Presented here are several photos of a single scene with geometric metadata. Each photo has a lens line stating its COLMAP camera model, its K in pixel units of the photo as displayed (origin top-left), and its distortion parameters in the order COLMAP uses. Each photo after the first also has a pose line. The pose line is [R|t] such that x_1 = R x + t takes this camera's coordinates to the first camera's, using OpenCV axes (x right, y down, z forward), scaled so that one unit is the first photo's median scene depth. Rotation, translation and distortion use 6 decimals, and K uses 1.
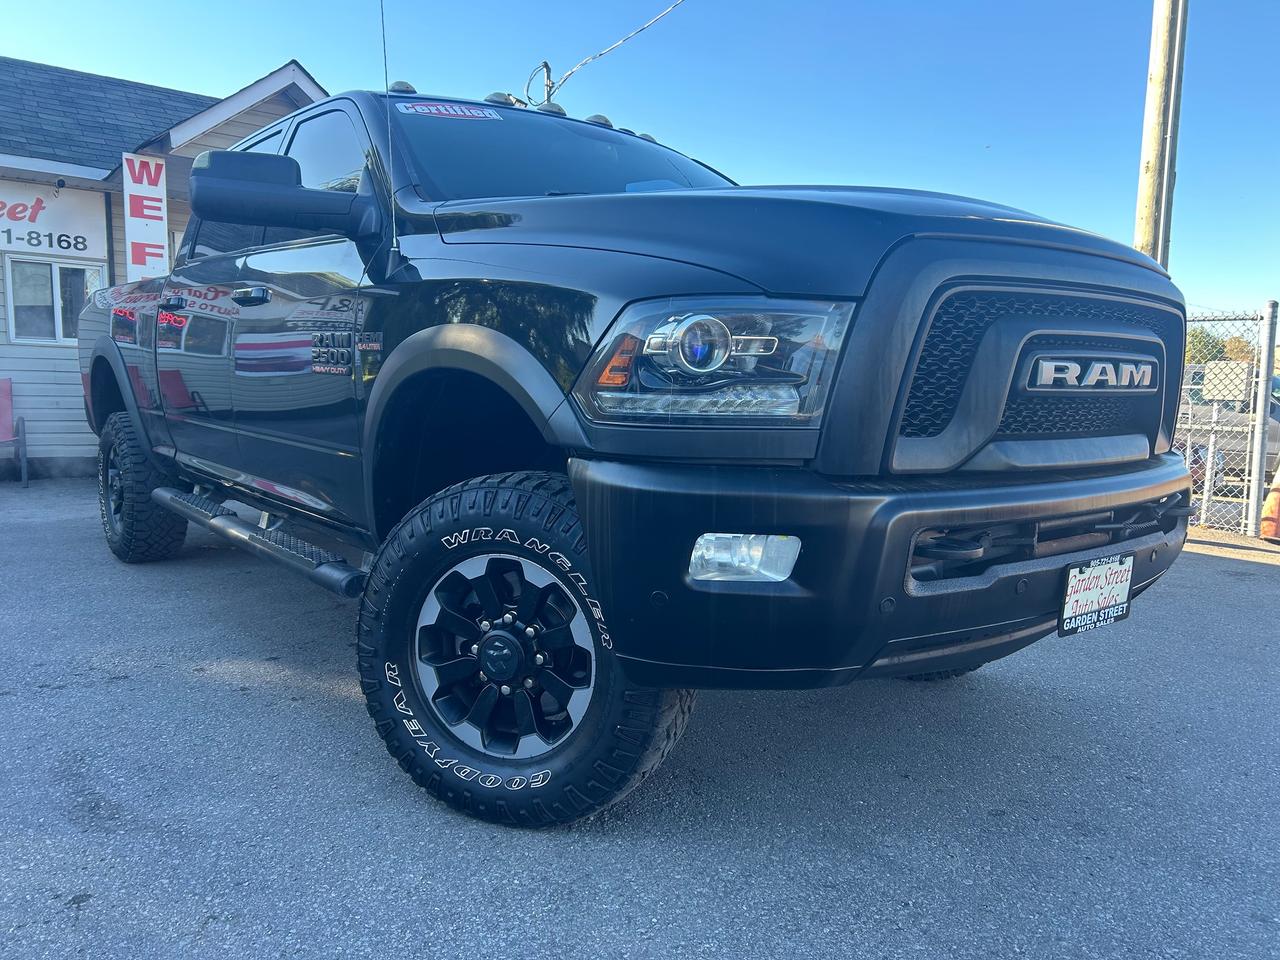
lens RADIAL K [[960.4, 0, 647.0], [0, 960.4, 479.5], [0, 0, 1]] dist [0.025780, 0.004454]
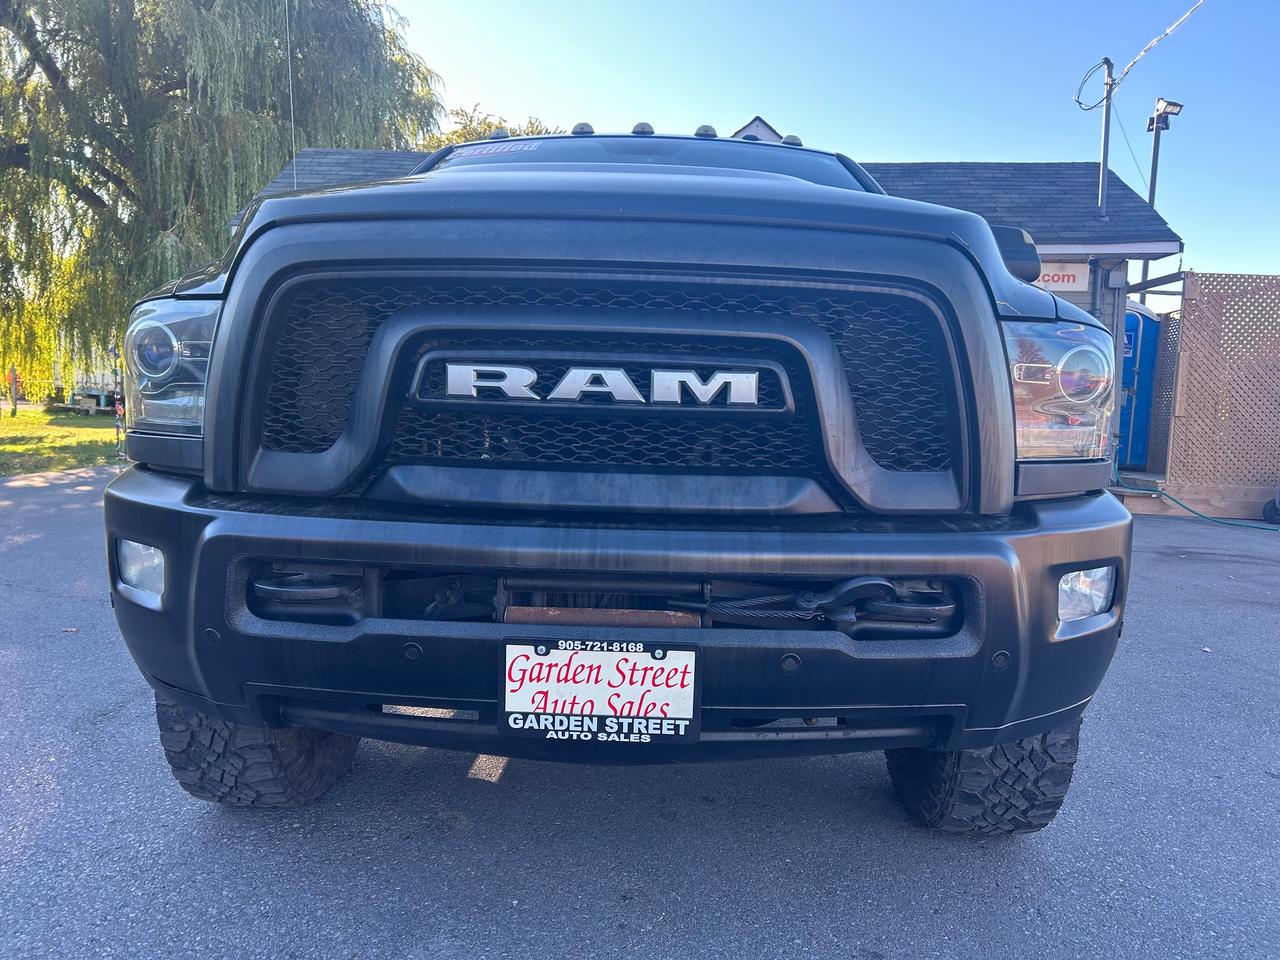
lens RADIAL K [[960.4, 0, 627.9], [0, 960.4, 476.4], [0, 0, 1]] dist [0.025780, 0.004454]
pose [[0.769781, 0.054510, -0.635976, 0.761810], [-0.083251, 0.996410, -0.015363, -0.025143], [0.632855, 0.064772, 0.771556, 0.377305]]
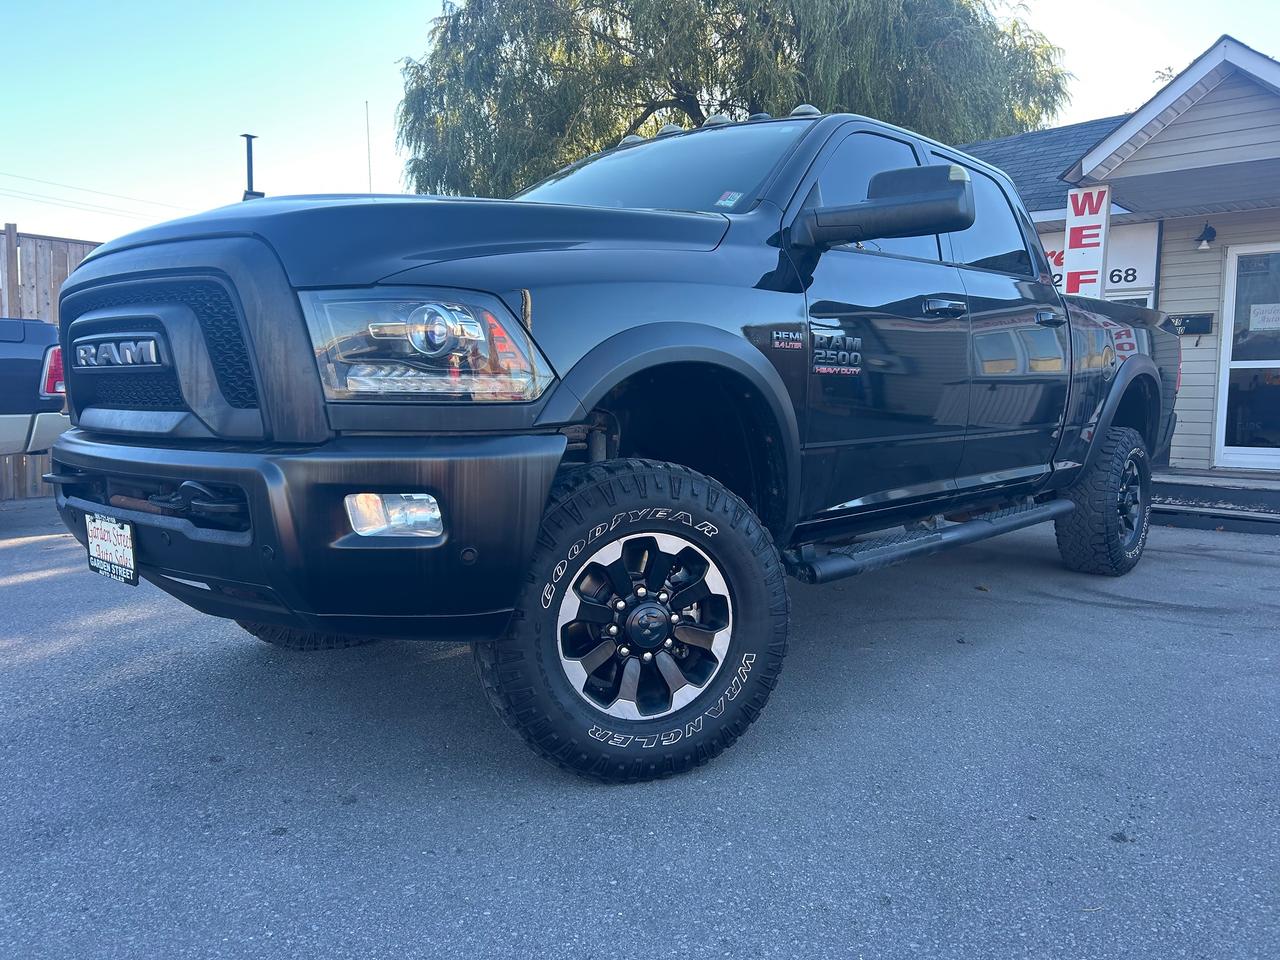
lens RADIAL K [[960.4, 0, 637.0], [0, 960.4, 483.9], [0, 0, 1]] dist [0.025780, 0.004454]
pose [[0.179142, 0.077699, -0.980750, 1.390889], [-0.112060, 0.992000, 0.058121, -0.074953], [0.977421, 0.099491, 0.186415, 1.146562]]
